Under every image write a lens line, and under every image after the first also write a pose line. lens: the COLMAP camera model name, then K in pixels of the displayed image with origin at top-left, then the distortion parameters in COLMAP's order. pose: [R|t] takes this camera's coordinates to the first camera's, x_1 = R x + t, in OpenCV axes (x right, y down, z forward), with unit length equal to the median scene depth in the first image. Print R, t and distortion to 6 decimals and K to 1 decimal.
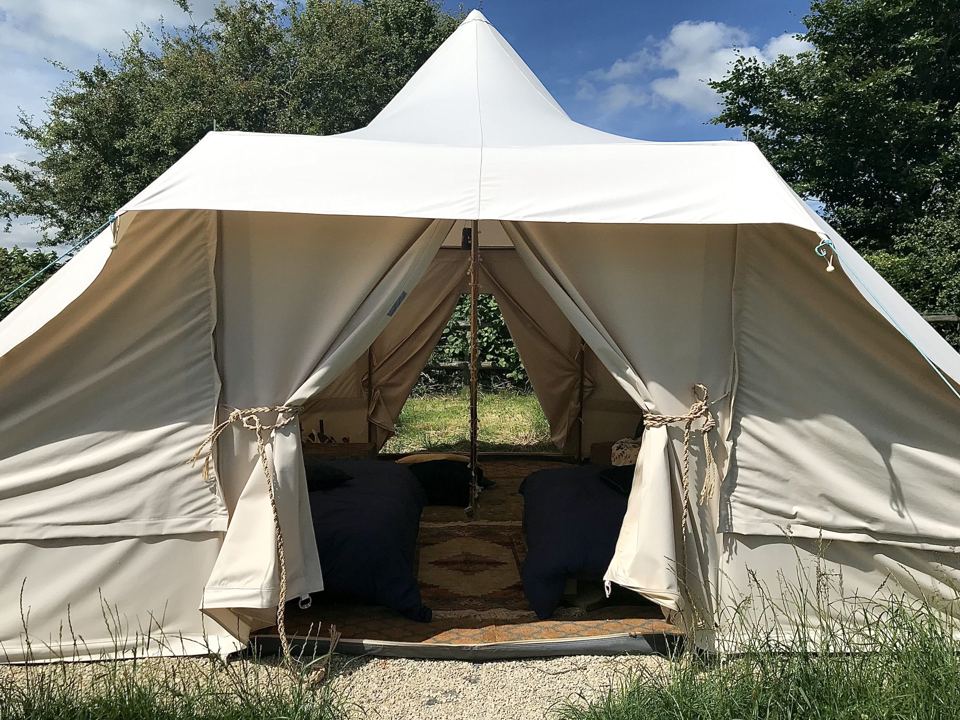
lens RADIAL K [[799.9, 0, 482.3], [0, 799.9, 379.3], [0, 0, 1]] dist [0.041220, -0.006775]
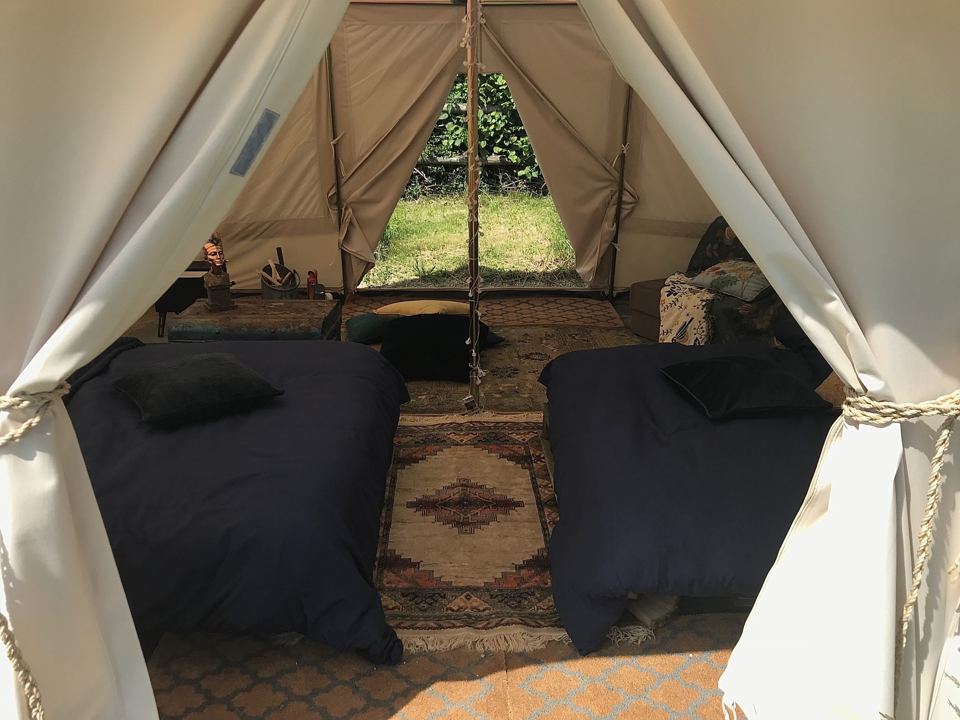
lens RADIAL K [[799.9, 0, 482.3], [0, 799.9, 379.3], [0, 0, 1]] dist [0.041220, -0.006775]
pose [[0.999950, -0.001788, -0.009855, 0.001913], [0.004353, 0.963734, 0.266827, -0.031971], [0.009020, -0.266857, 0.963694, 0.219296]]
